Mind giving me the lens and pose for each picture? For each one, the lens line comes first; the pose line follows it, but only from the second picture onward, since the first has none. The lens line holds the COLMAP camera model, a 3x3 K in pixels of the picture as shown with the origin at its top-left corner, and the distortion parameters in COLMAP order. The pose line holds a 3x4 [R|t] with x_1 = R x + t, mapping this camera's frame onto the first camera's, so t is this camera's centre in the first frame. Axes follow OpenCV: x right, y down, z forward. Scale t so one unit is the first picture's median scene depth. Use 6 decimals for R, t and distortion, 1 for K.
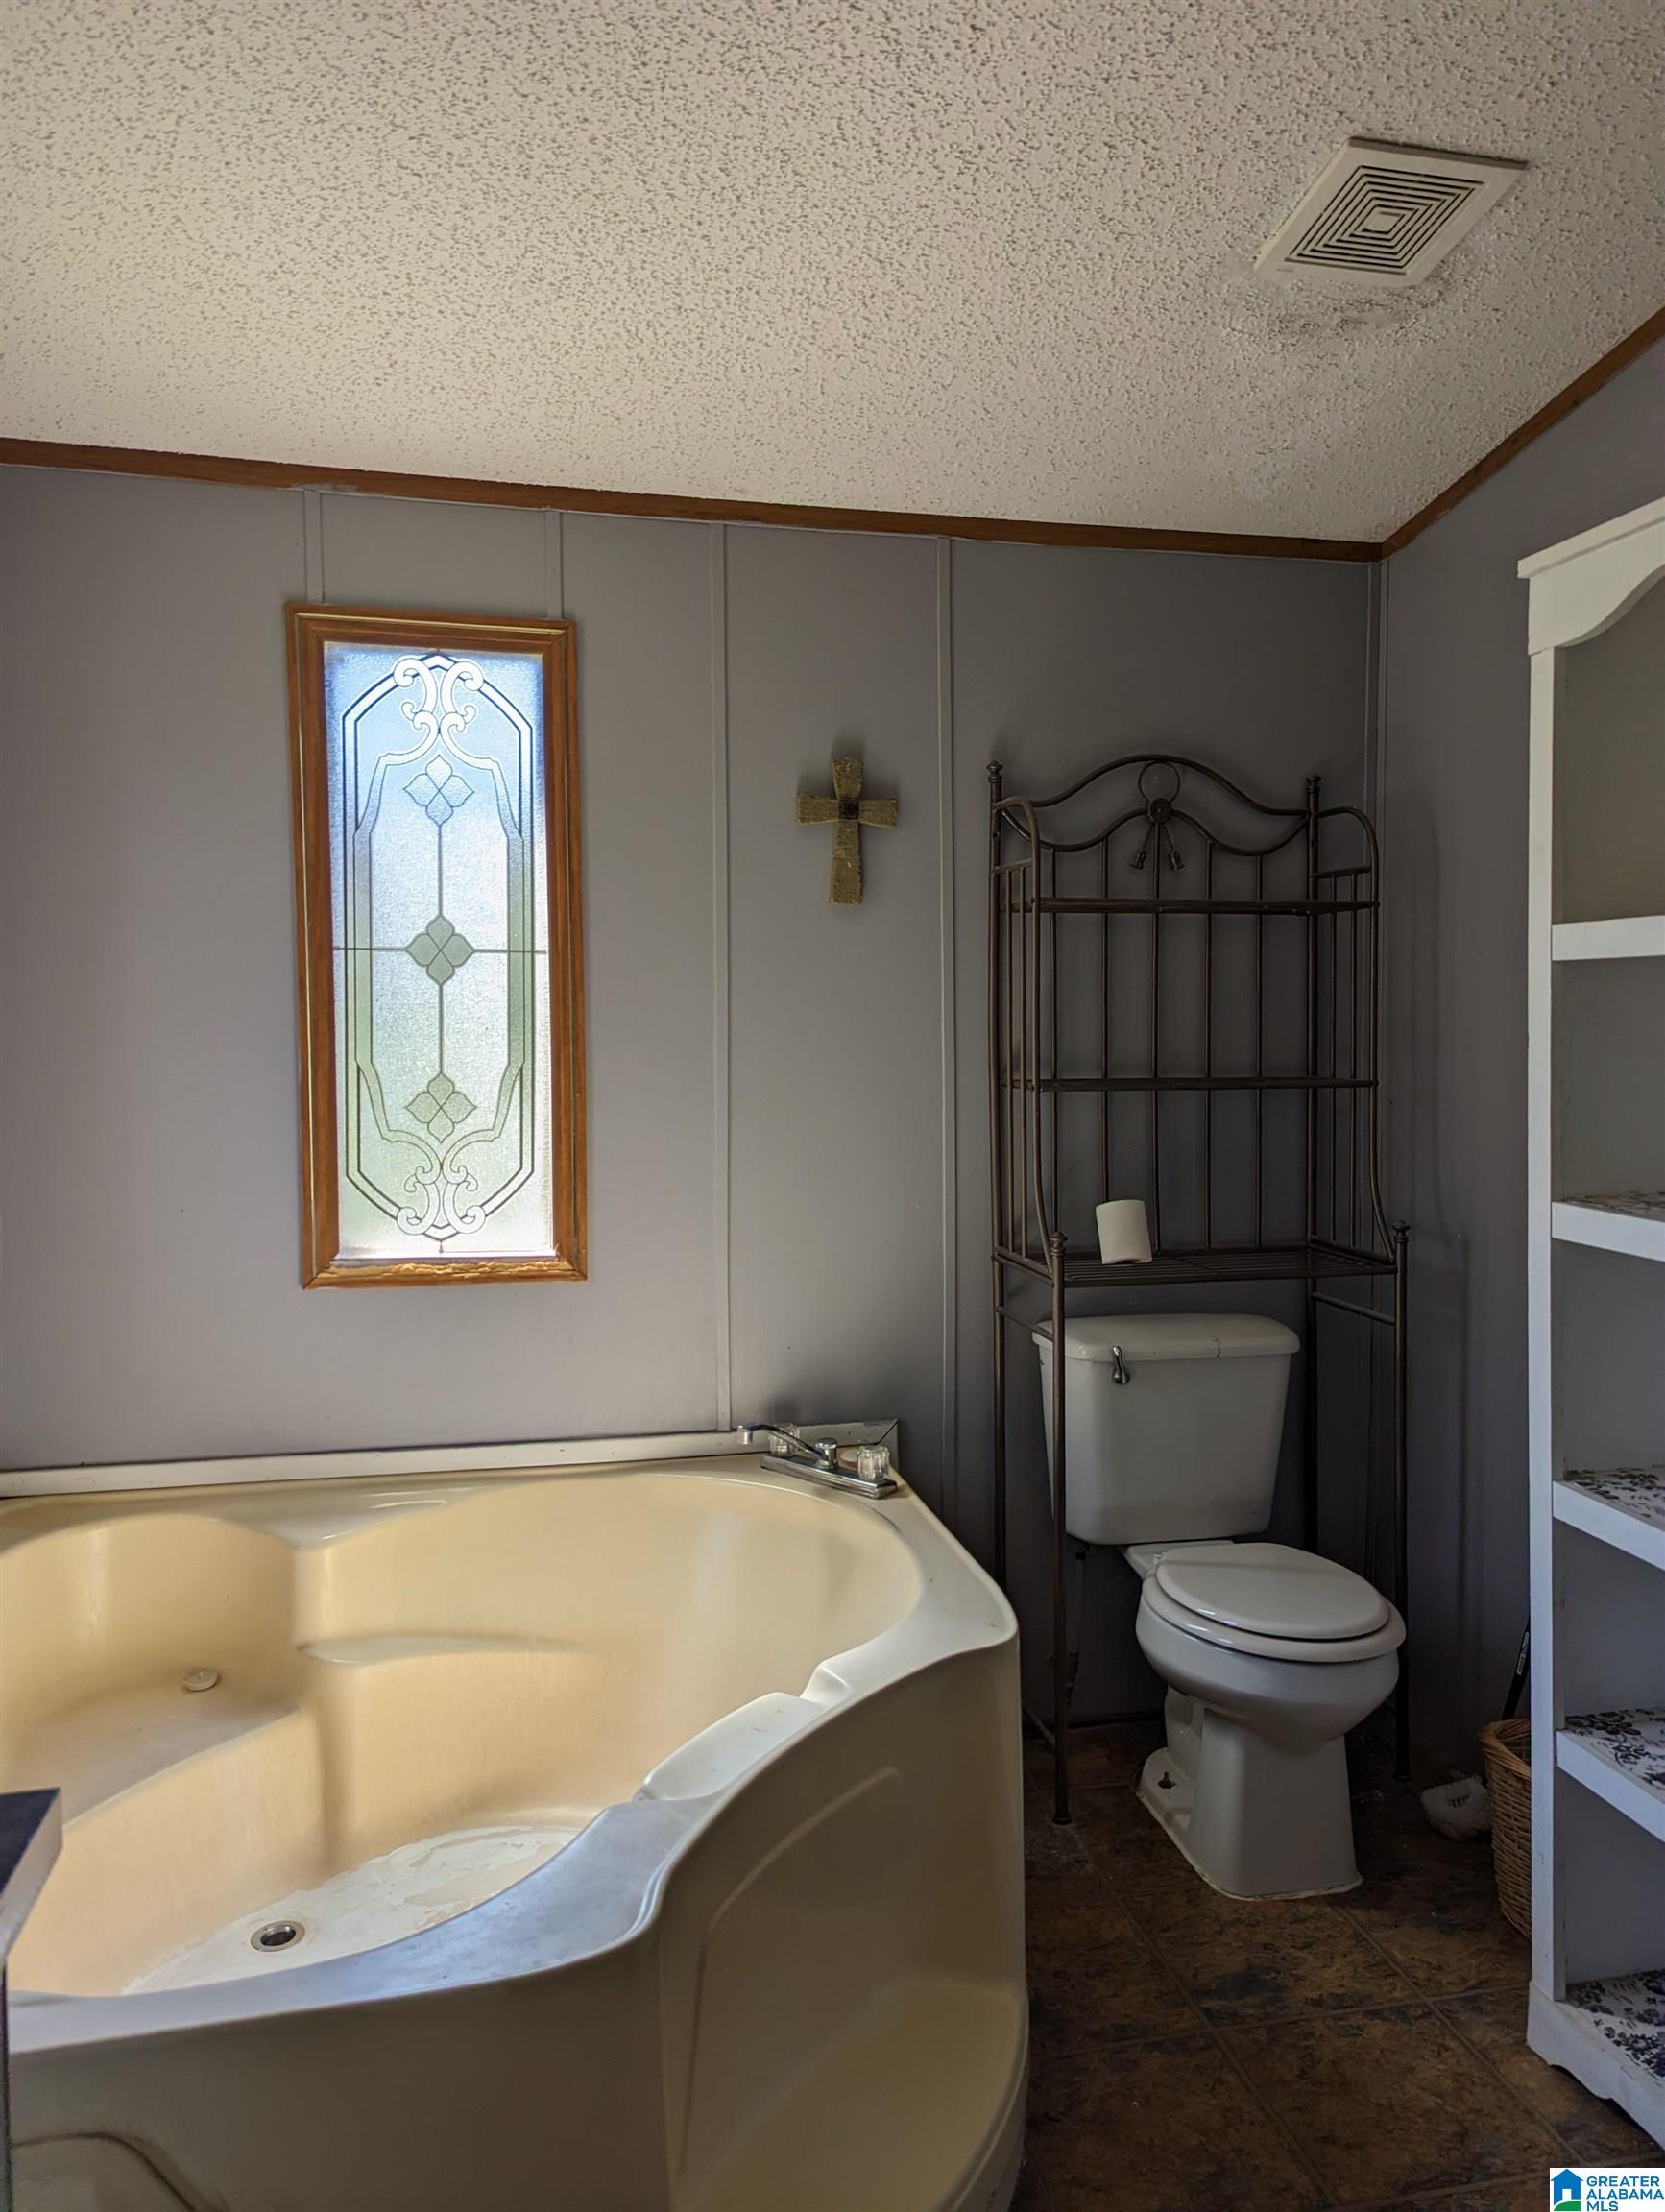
lens RADIAL K [[1583.5, 0, 842.4], [0, 1583.5, 1094.5], [0, 0, 1]] dist [0.060896, -0.048569]
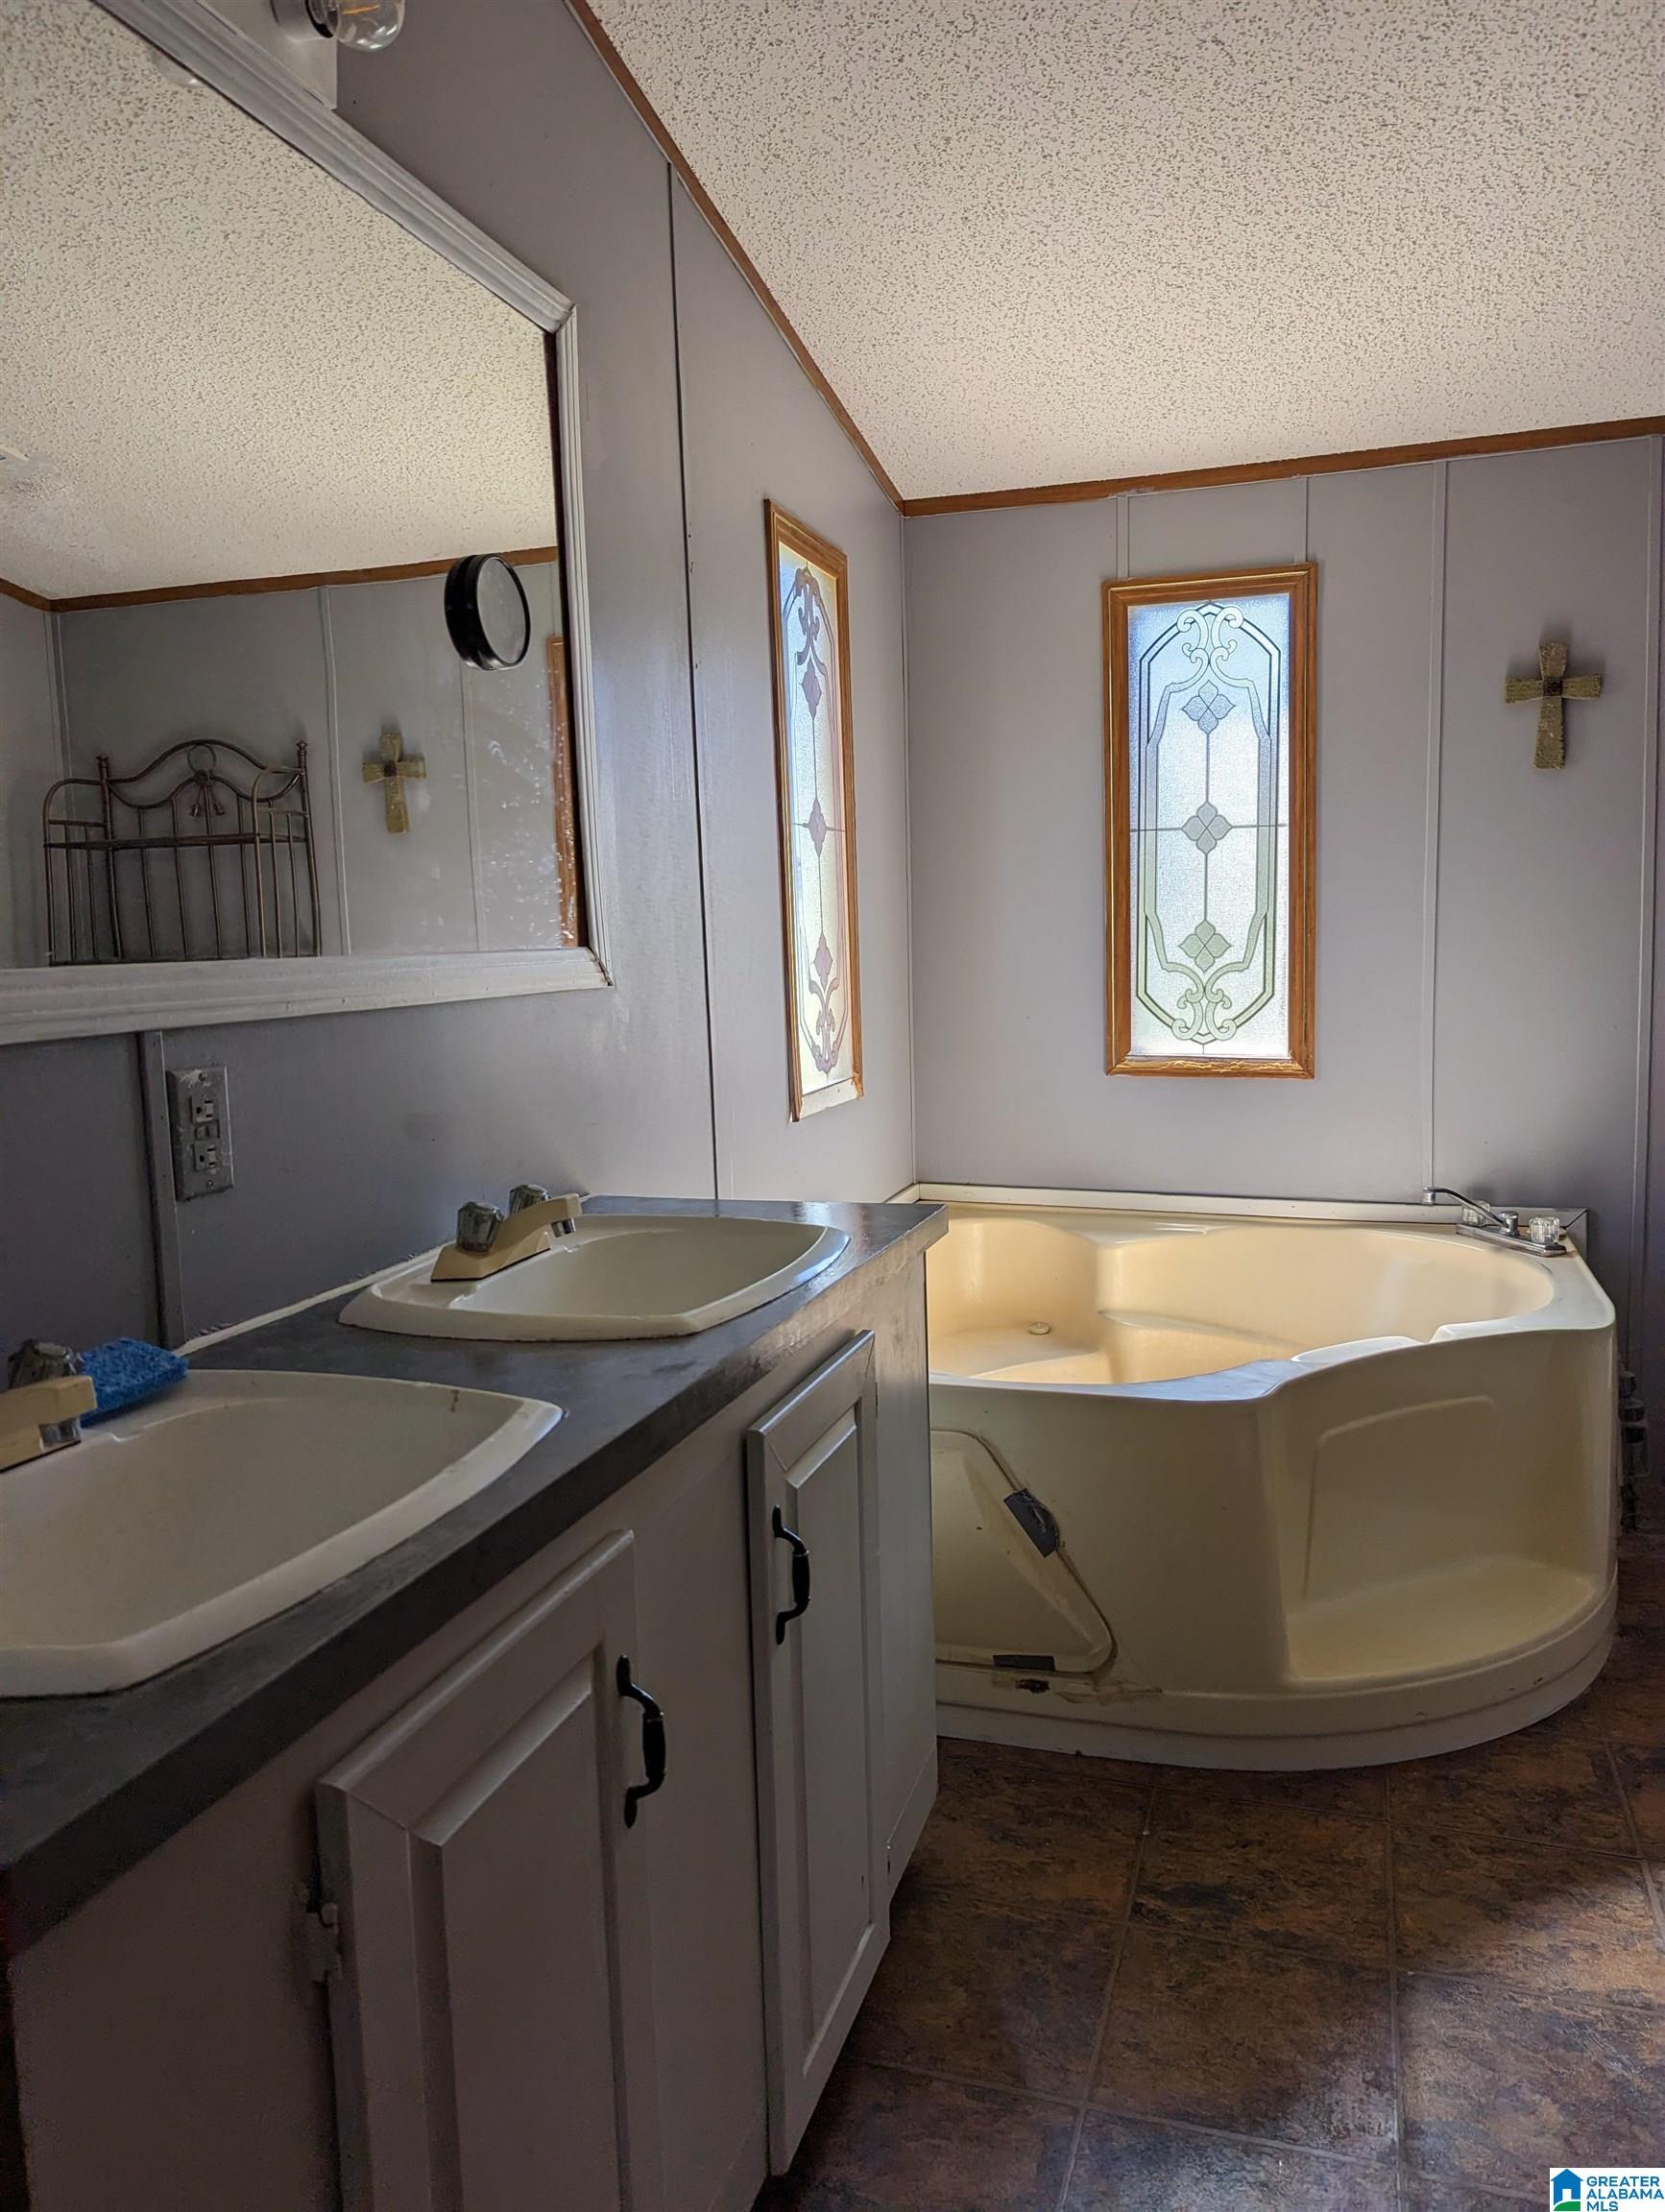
lens RADIAL K [[1583.5, 0, 847.7], [0, 1583.5, 1111.2], [0, 0, 1]] dist [0.060896, -0.048569]
pose [[0.863980, 0.037276, -0.502145, 0.173138], [-0.000547, 0.997325, 0.073095, 0.051130], [0.503527, -0.062878, 0.861689, -0.334989]]
